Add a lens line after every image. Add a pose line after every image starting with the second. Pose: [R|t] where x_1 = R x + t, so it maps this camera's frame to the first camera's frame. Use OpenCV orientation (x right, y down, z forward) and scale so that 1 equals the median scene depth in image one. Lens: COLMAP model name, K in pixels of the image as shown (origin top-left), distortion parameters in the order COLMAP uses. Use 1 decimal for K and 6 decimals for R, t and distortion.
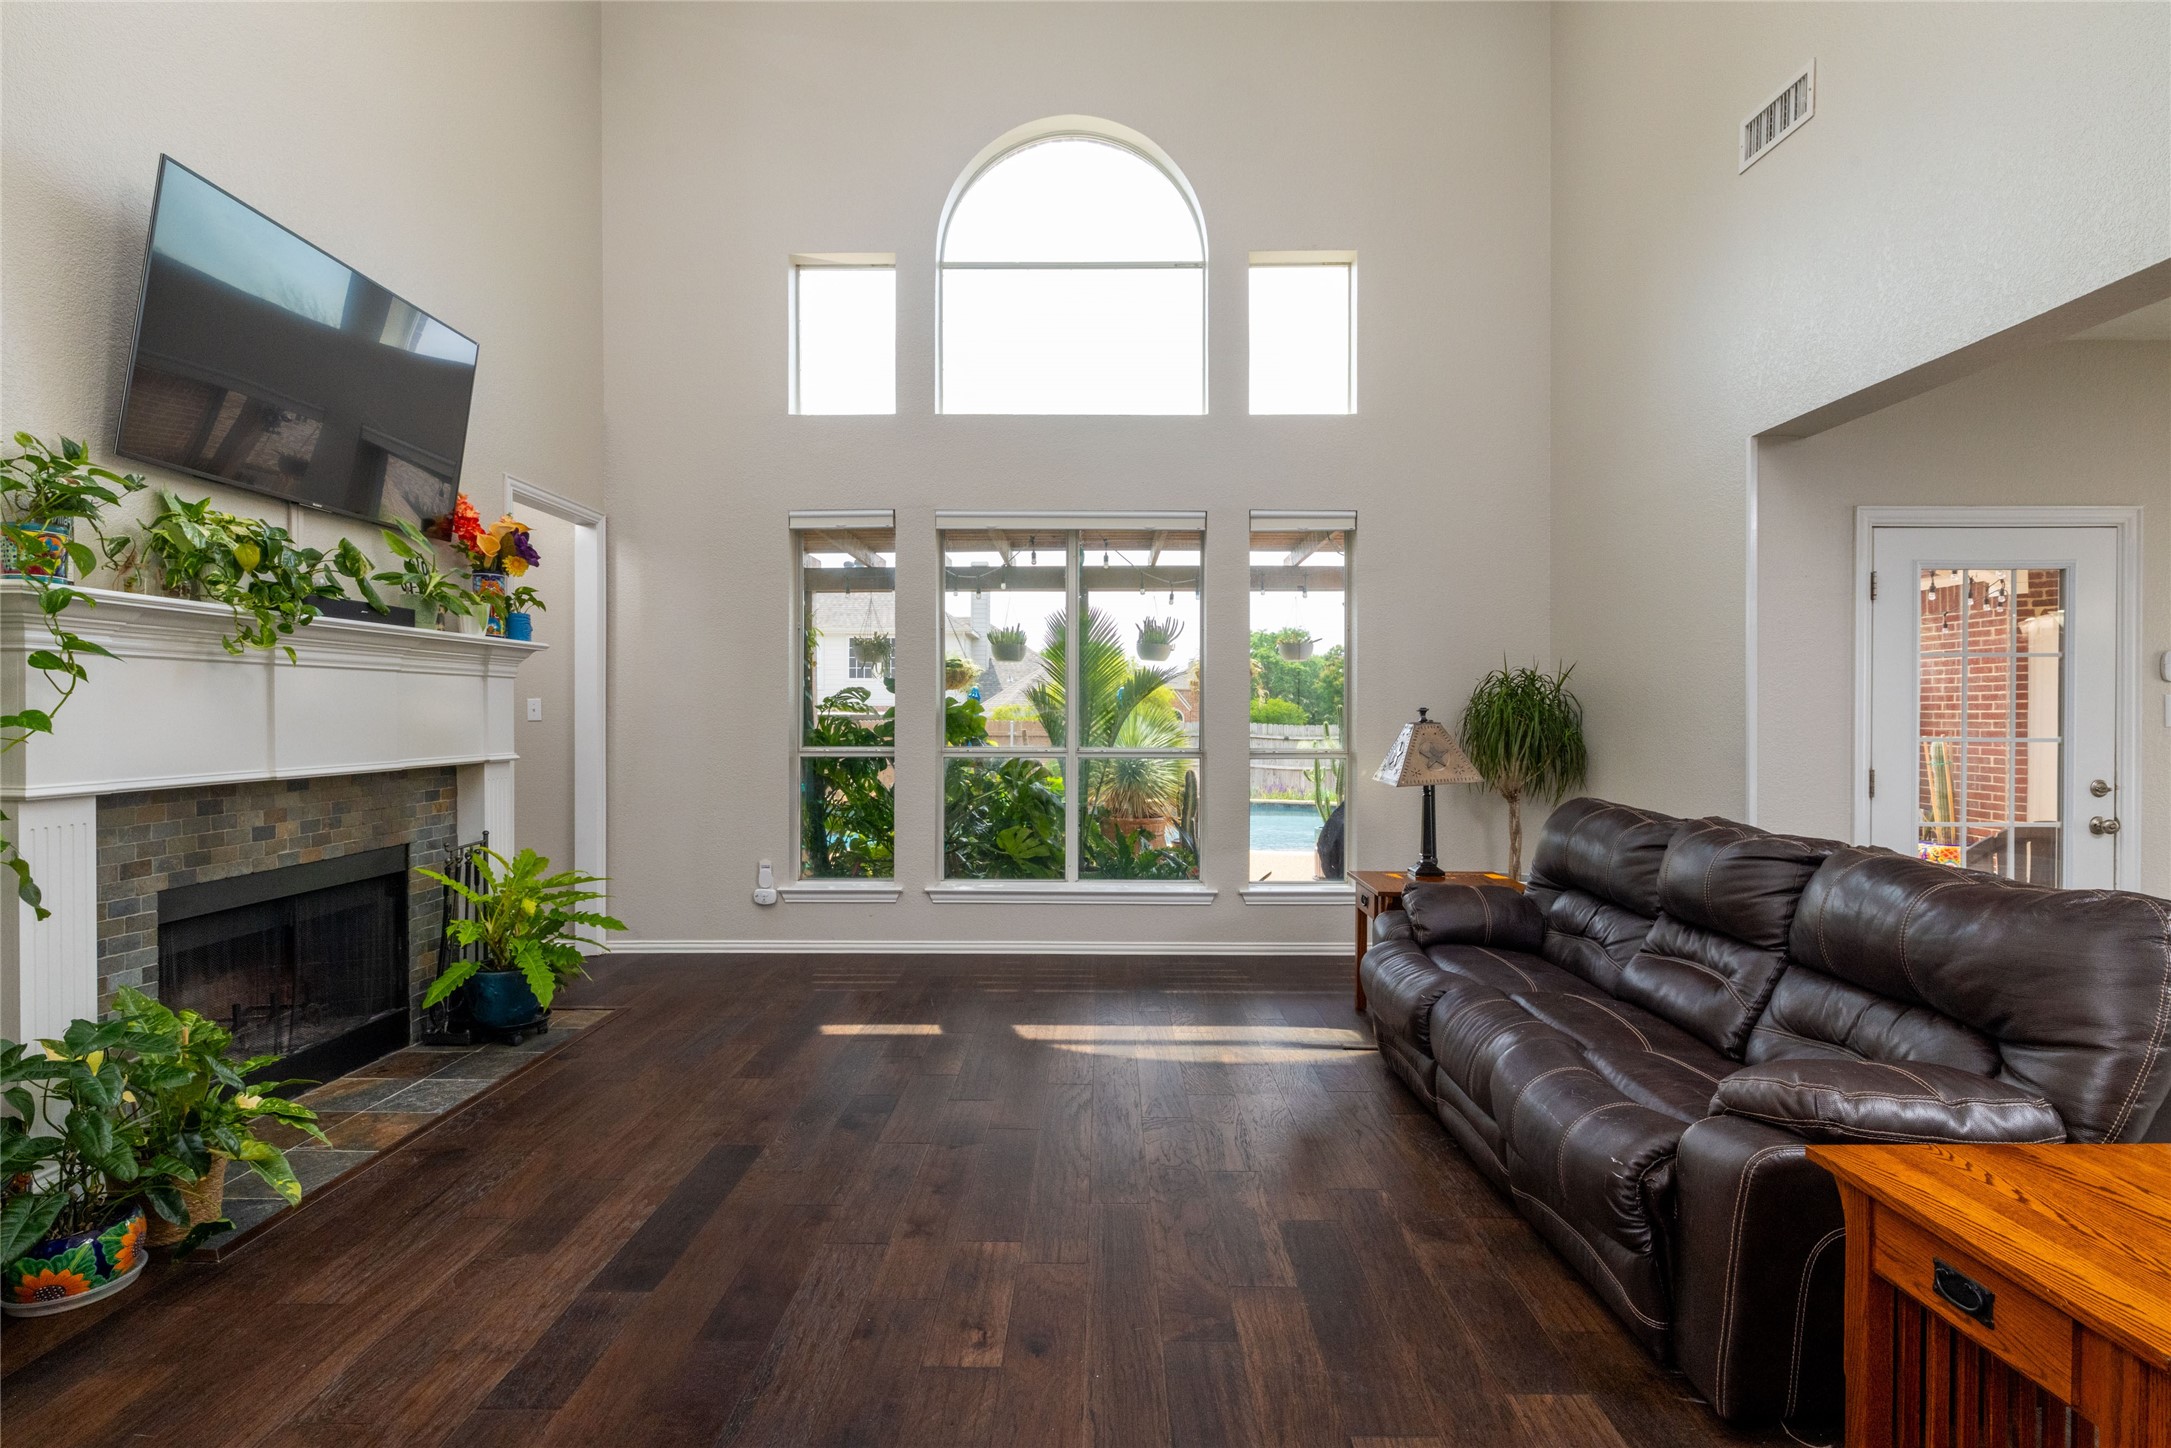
lens RADIAL K [[1027.2, 0, 1113.7], [0, 1027.2, 717.4], [0, 0, 1]] dist [0.001446, 0.000660]
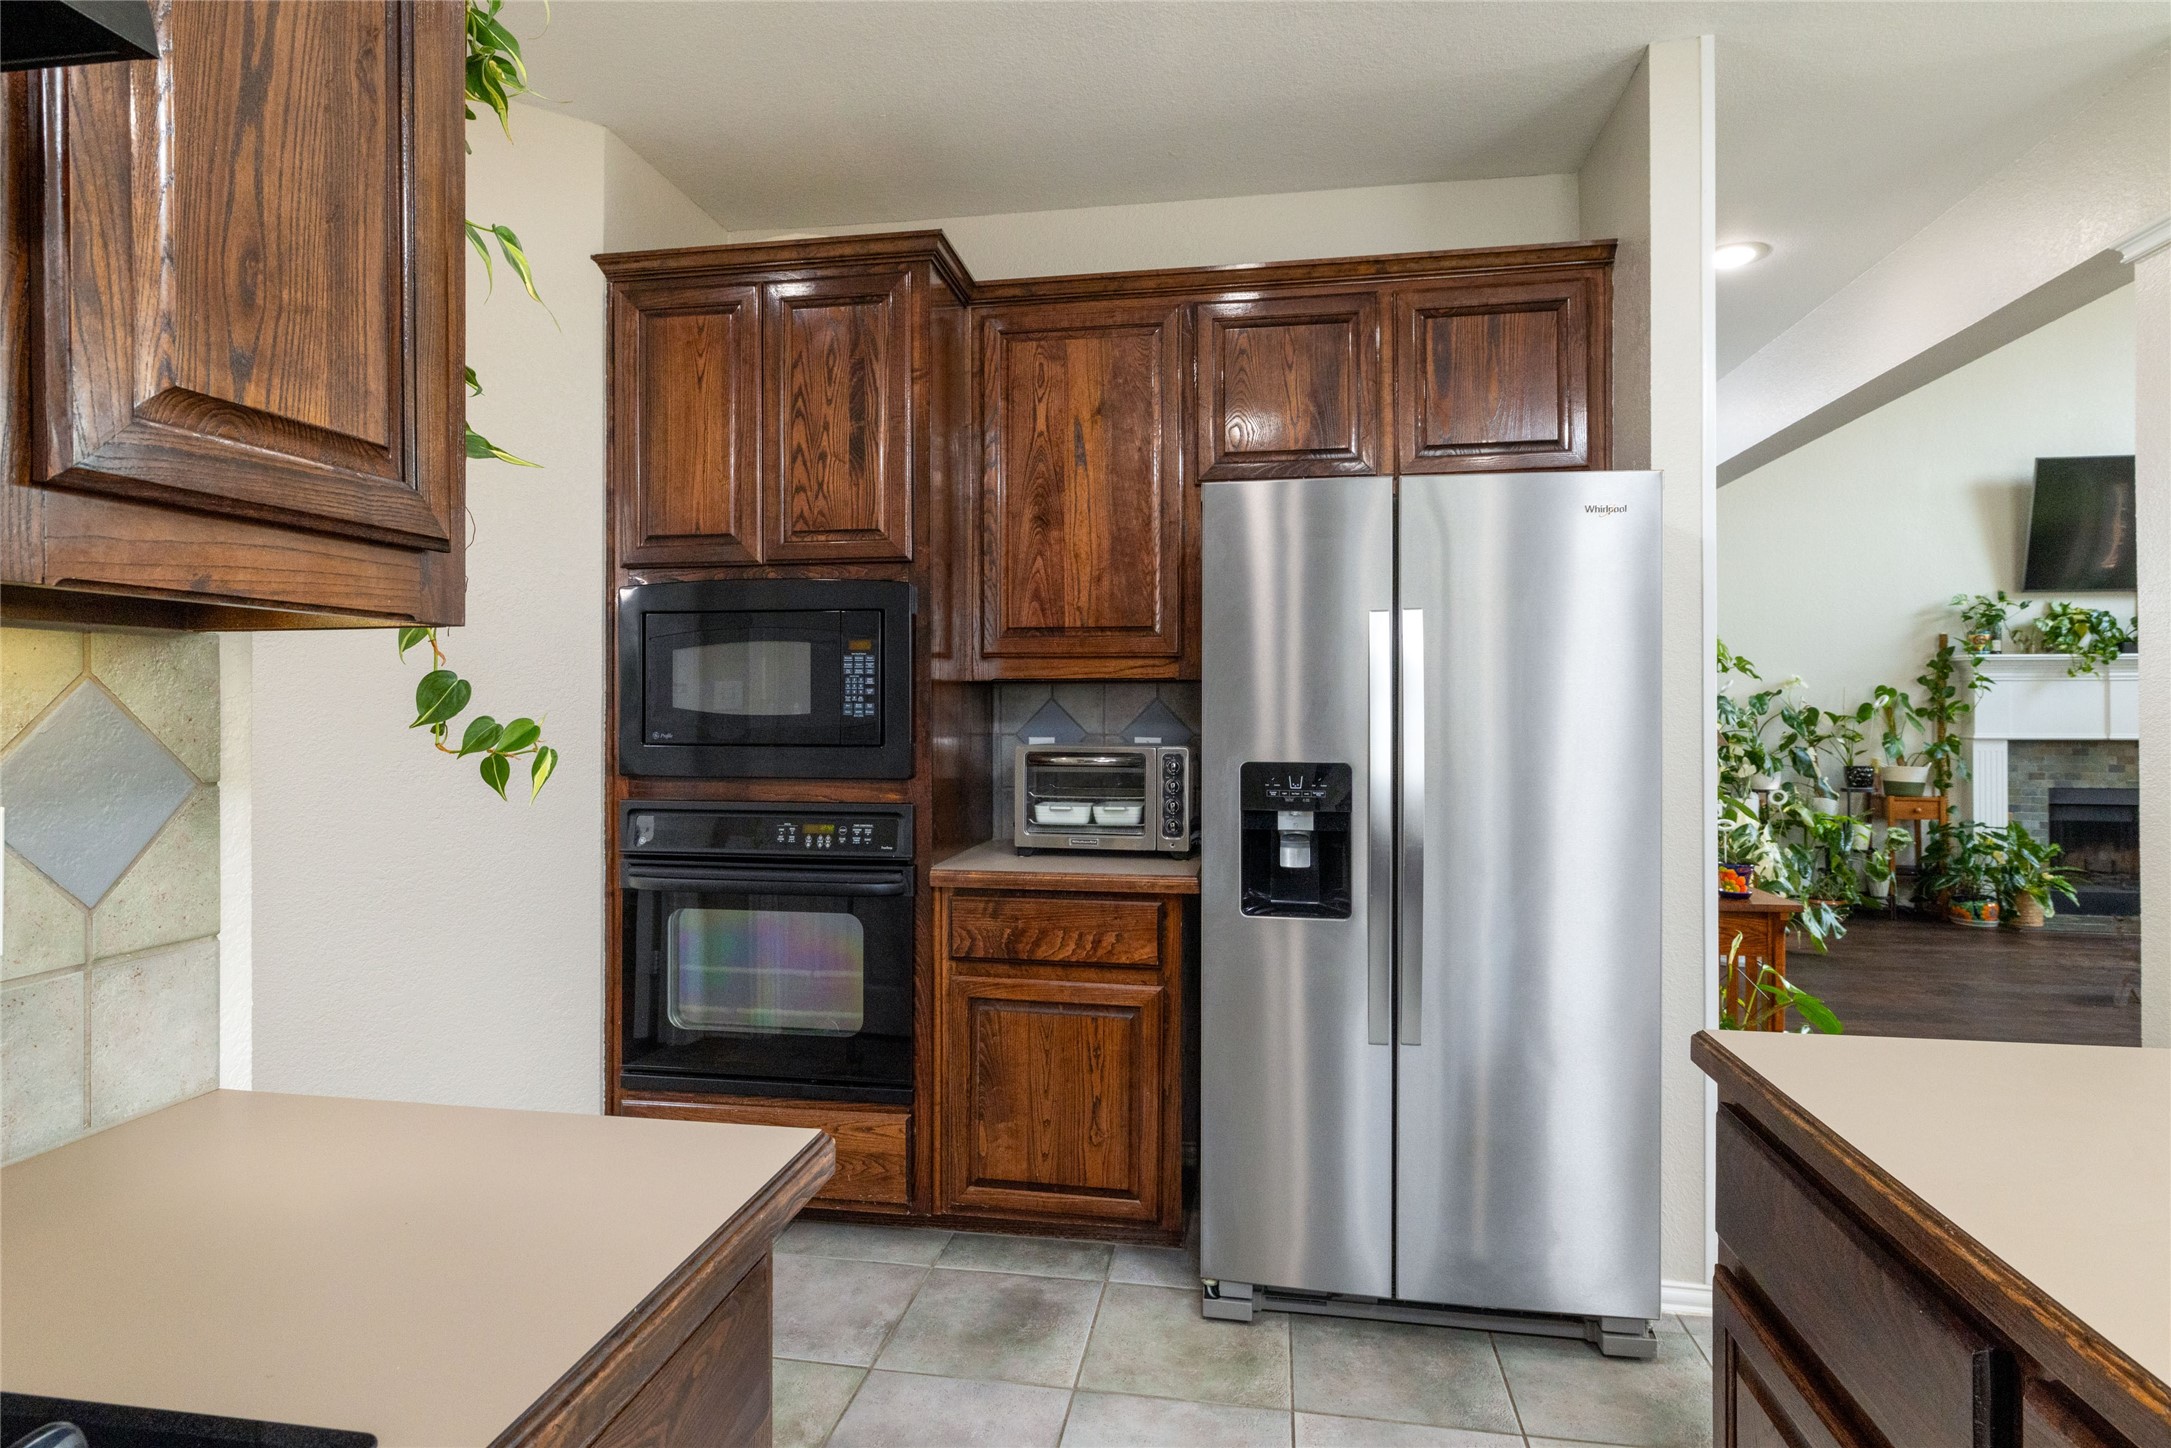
lens RADIAL K [[1141.1, 0, 1084.5], [0, 1141.1, 705.7], [0, 0, 1]] dist [0.000992, -0.000509]
pose [[-0.157937, -0.003203, -0.987444, 1.207608], [-0.004342, 0.999987, -0.002549, 0.008119], [0.987440, 0.003885, -0.157949, -0.424684]]
